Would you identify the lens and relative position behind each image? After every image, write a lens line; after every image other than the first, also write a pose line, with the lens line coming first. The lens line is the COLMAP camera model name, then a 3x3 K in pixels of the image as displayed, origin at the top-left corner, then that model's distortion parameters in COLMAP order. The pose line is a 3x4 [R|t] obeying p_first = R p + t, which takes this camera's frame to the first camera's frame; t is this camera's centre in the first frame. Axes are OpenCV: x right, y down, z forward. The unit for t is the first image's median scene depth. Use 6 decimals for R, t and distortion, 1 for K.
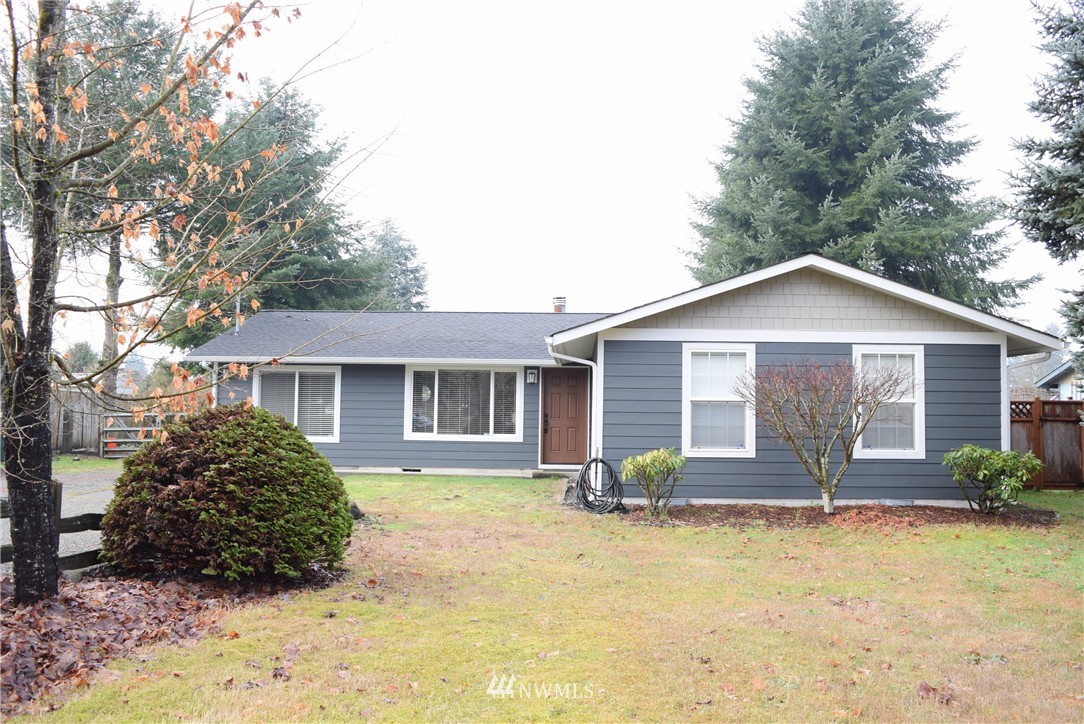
lens RADIAL K [[857.2, 0, 541.2], [0, 857.2, 363.9], [0, 0, 1]] dist [-0.080487, 0.007464]
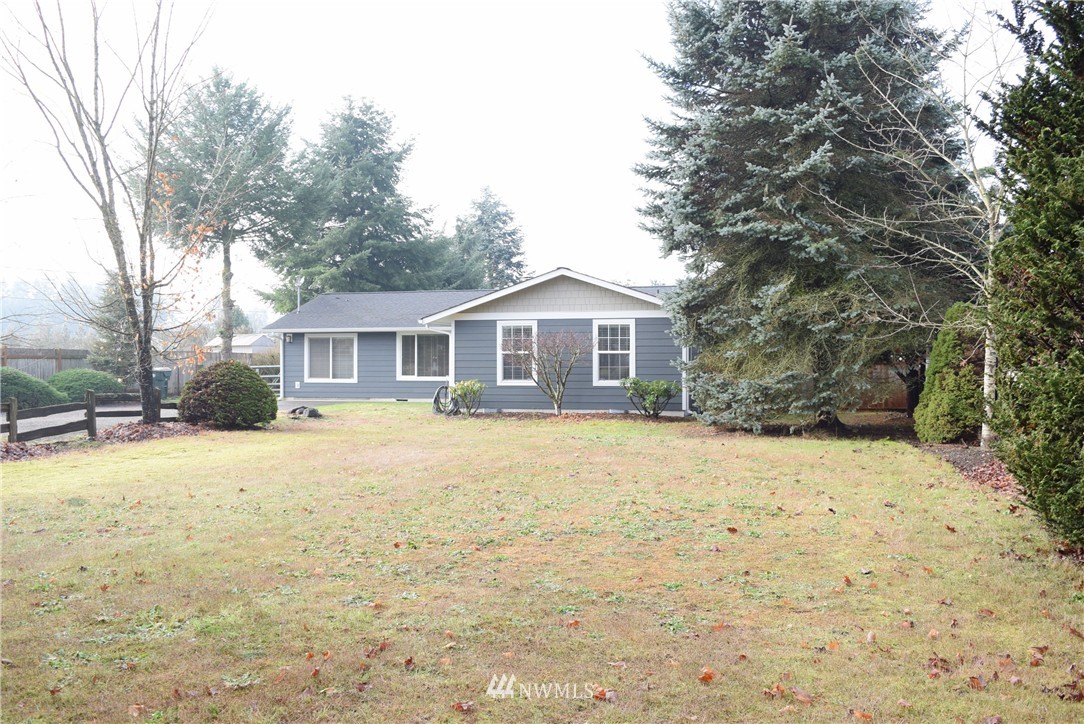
lens RADIAL K [[963.6, 0, 542.5], [0, 963.6, 361.2], [0, 0, 1]] dist [-0.055831, -0.005359]
pose [[0.977211, -0.015272, -0.211719, 0.460610], [0.026949, 0.998264, 0.052375, -0.029074], [0.210552, -0.056887, 0.975926, -0.627132]]
